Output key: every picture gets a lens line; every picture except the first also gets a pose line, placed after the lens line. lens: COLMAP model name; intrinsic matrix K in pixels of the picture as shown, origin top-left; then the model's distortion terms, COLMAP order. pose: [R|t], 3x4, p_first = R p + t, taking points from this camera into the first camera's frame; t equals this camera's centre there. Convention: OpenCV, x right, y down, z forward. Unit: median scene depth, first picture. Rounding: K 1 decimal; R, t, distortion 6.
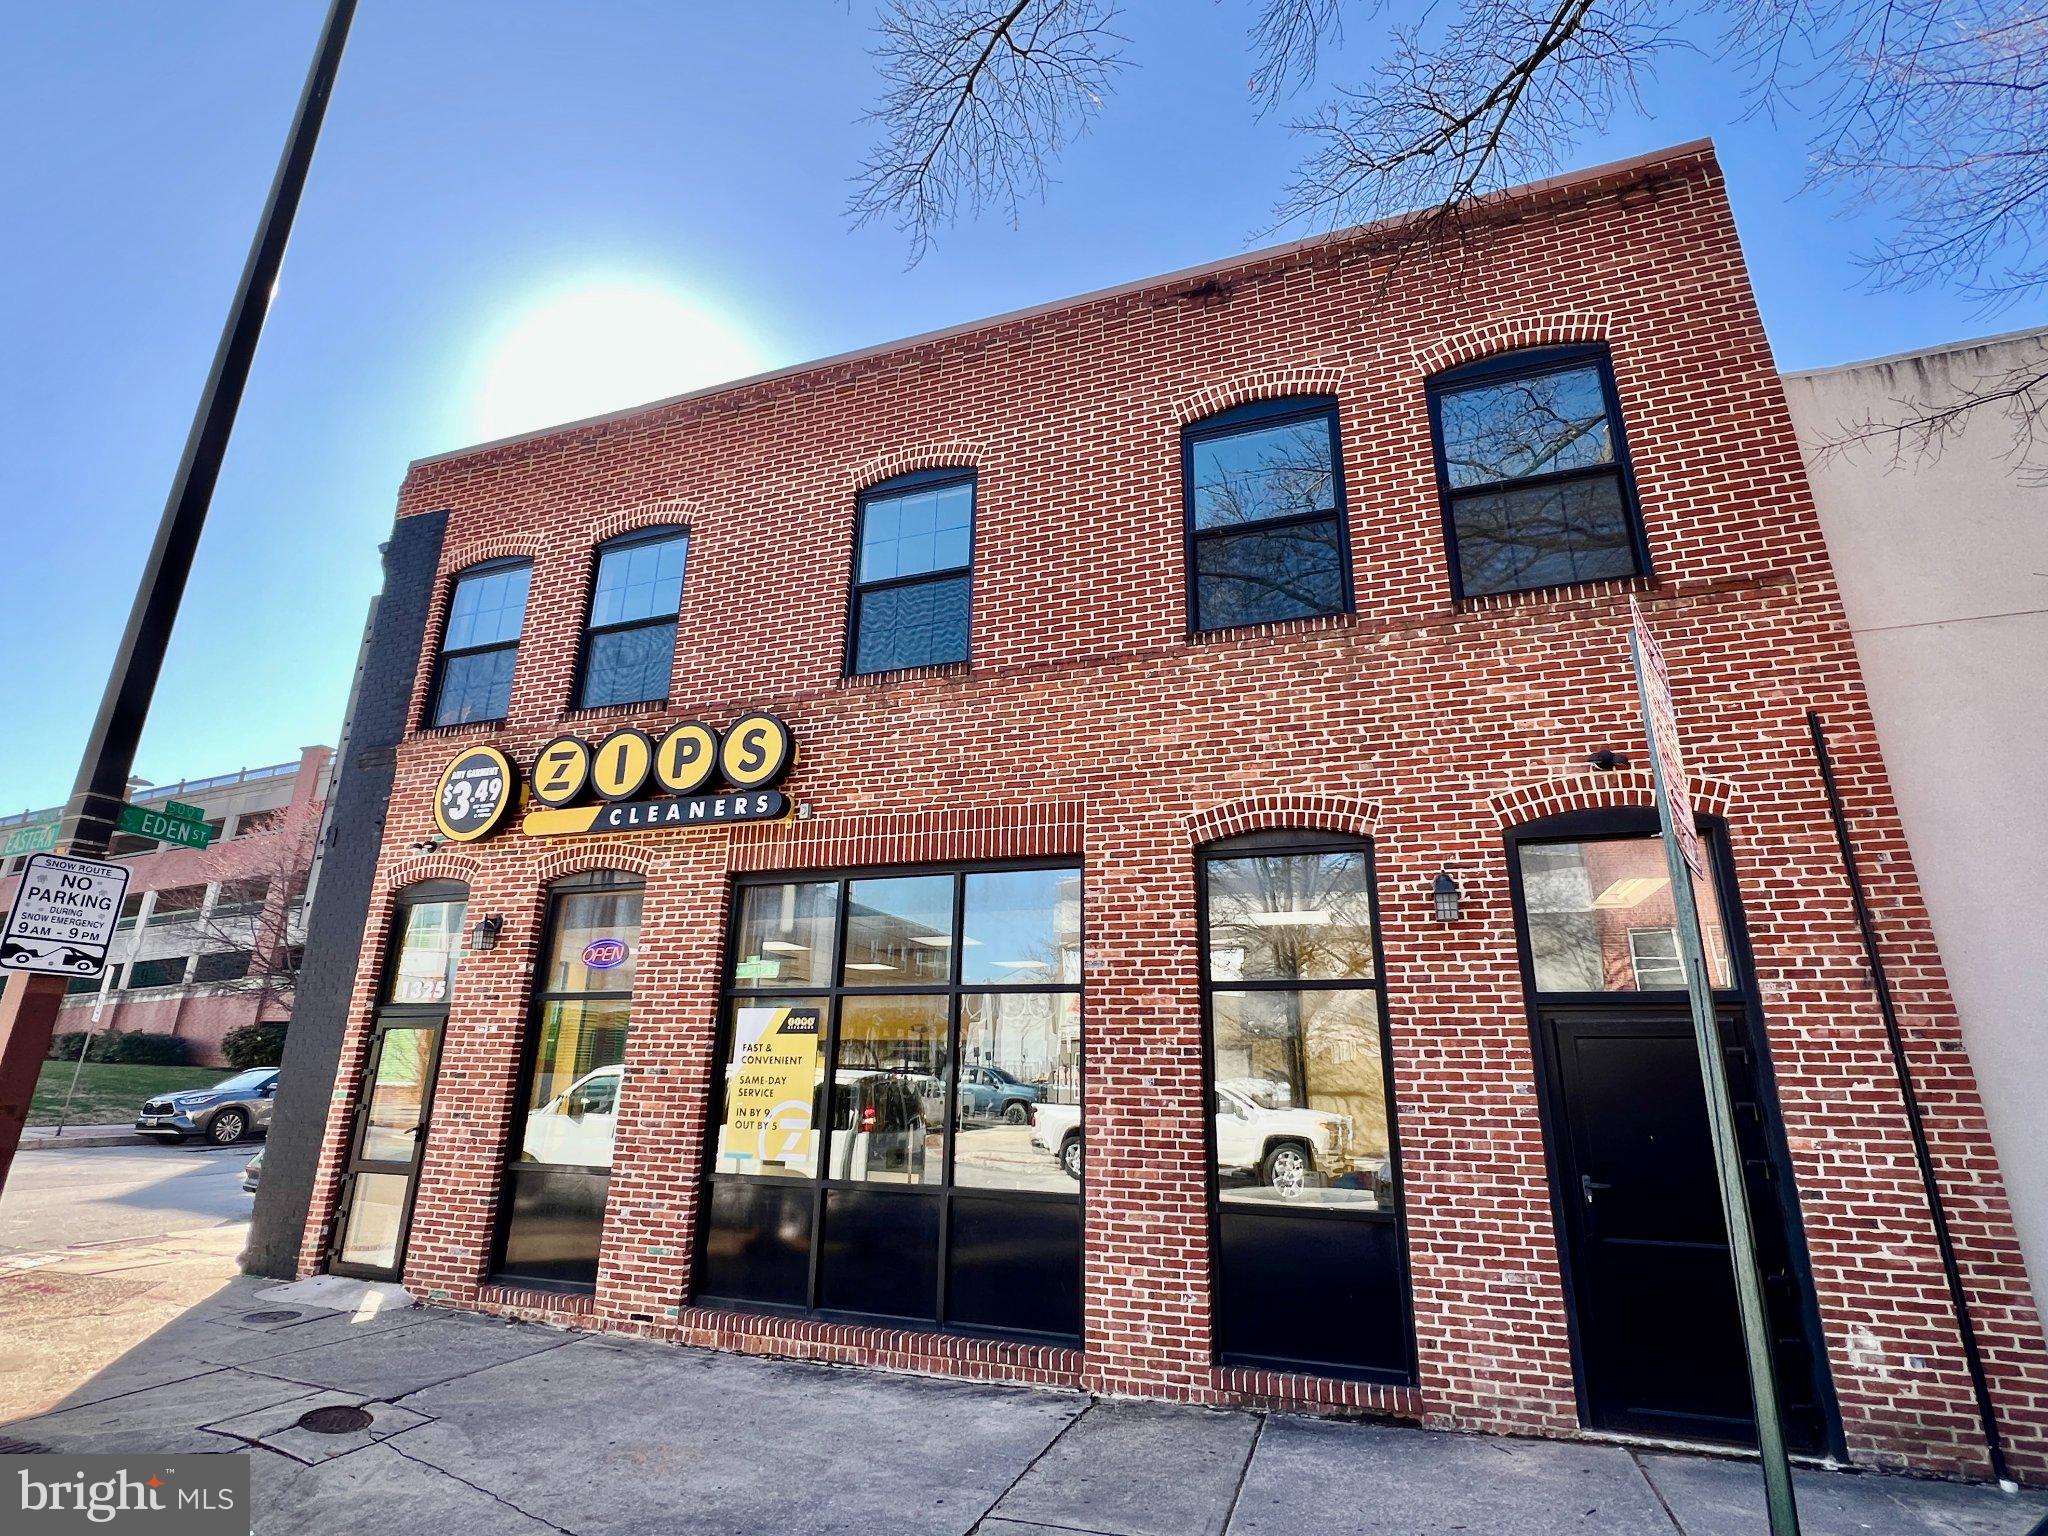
lens RADIAL K [[992.0, 0, 1013.0], [0, 992.0, 780.3], [0, 0, 1]] dist [-0.003661, 0.002457]
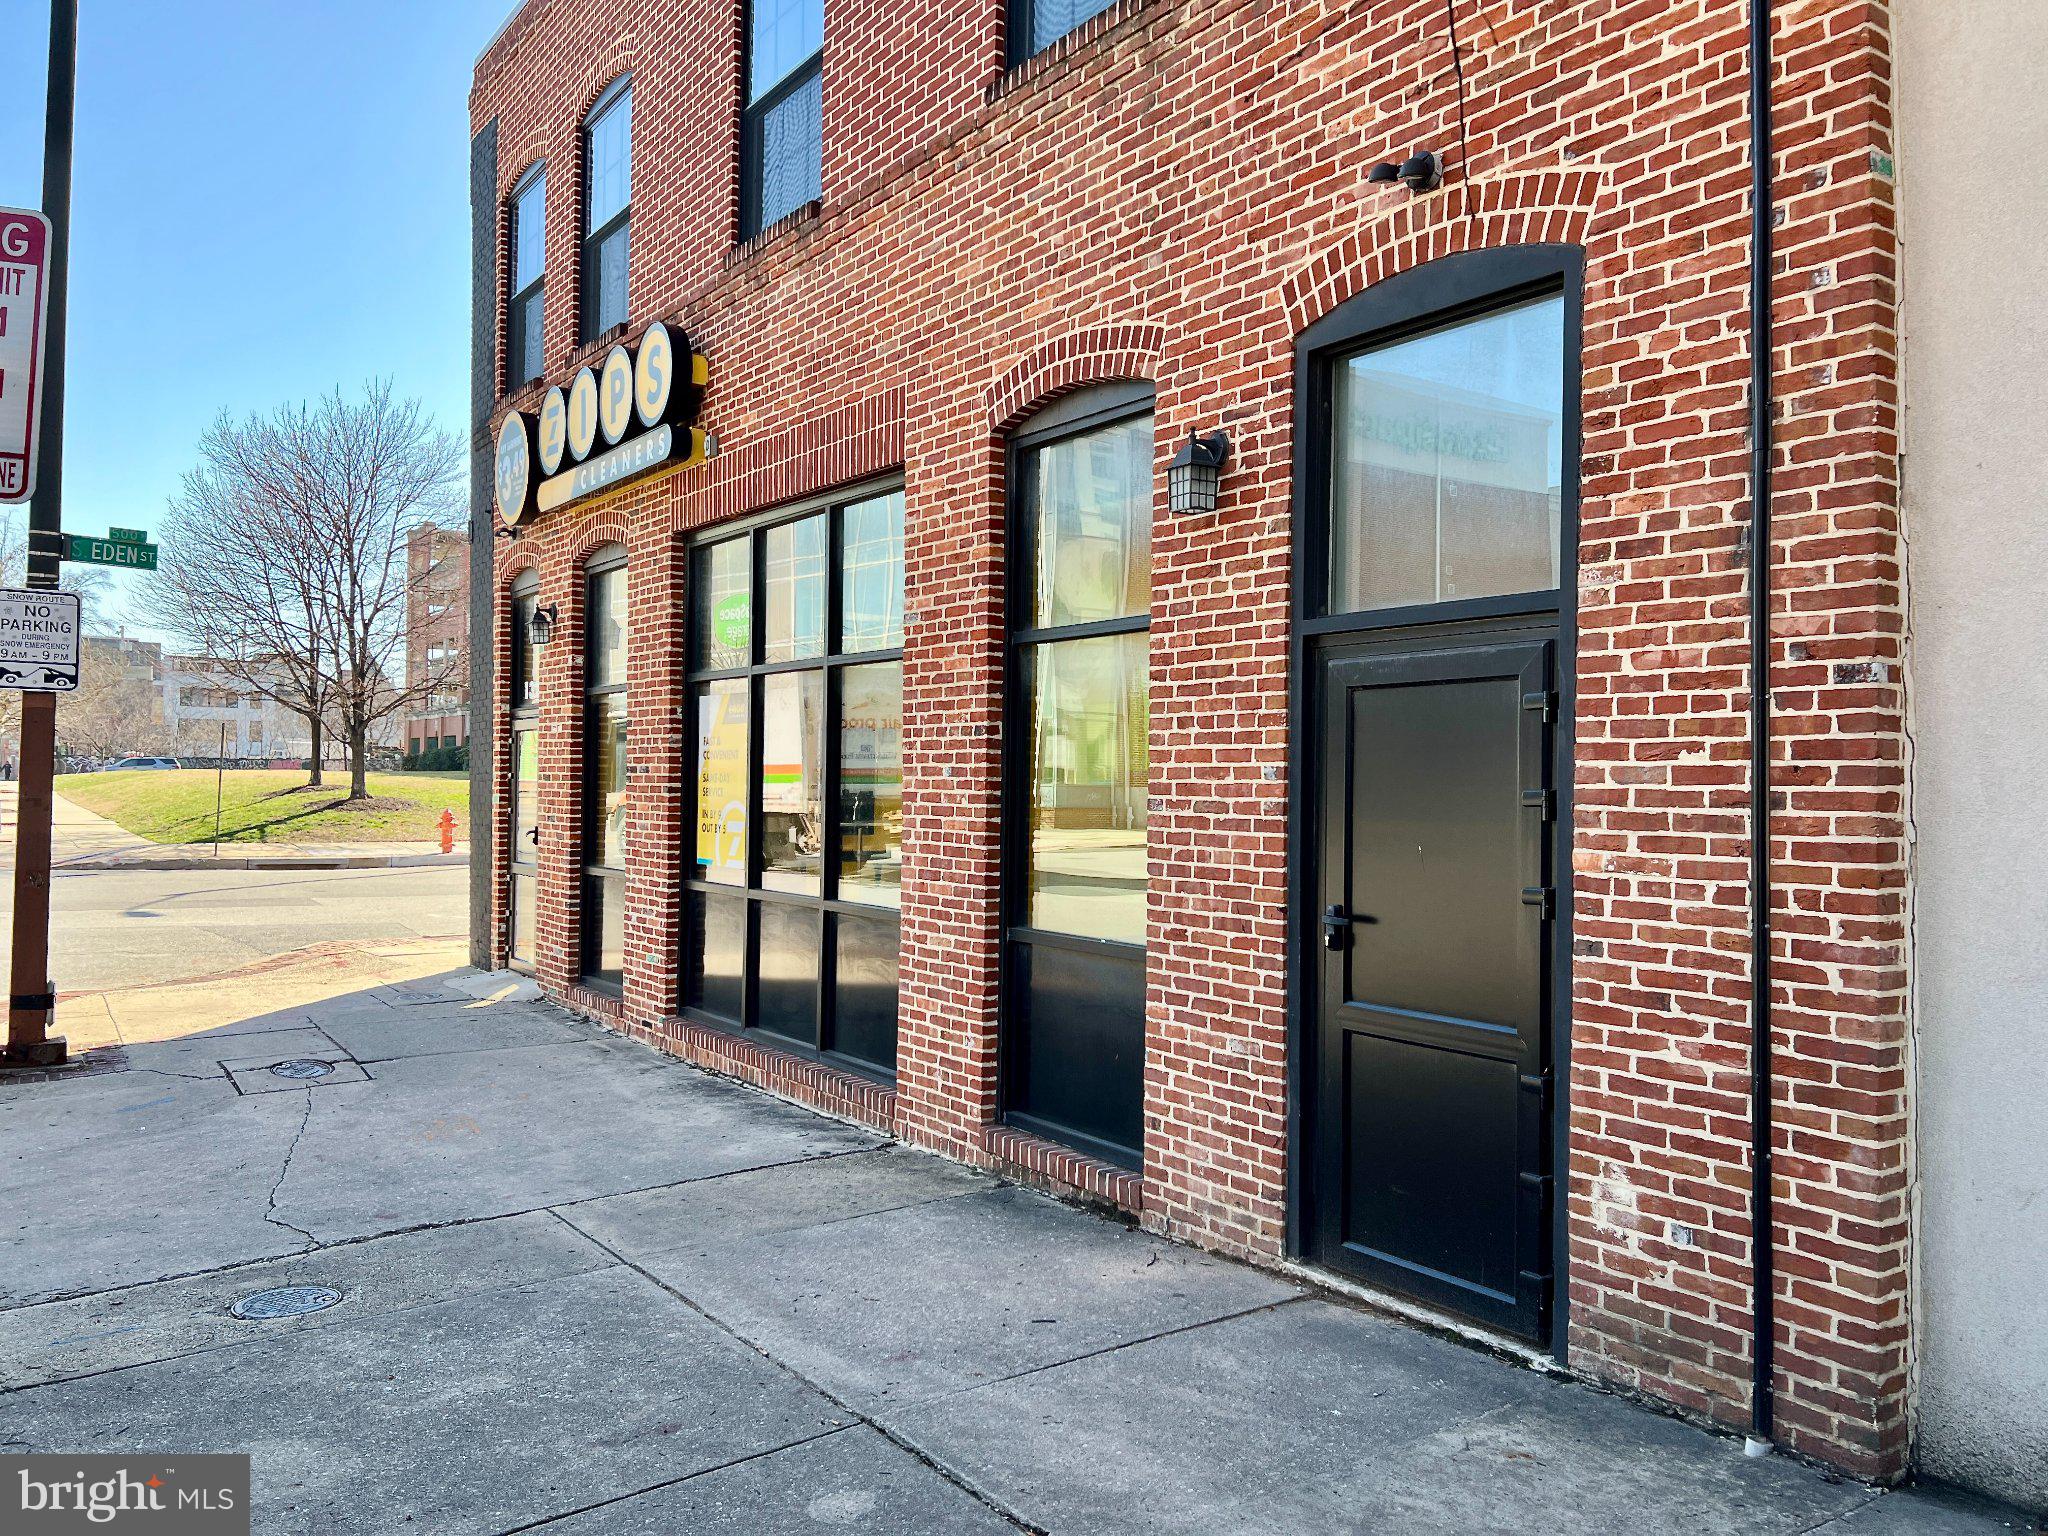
lens RADIAL K [[1516.9, 0, 1025.1], [0, 1516.9, 769.1], [0, 0, 1]] dist [0.043155, -0.023876]
pose [[0.821049, -0.012561, -0.570719, 0.935928], [0.167249, 0.961181, 0.219453, 0.075463], [0.545808, -0.275634, 0.791277, 0.165490]]
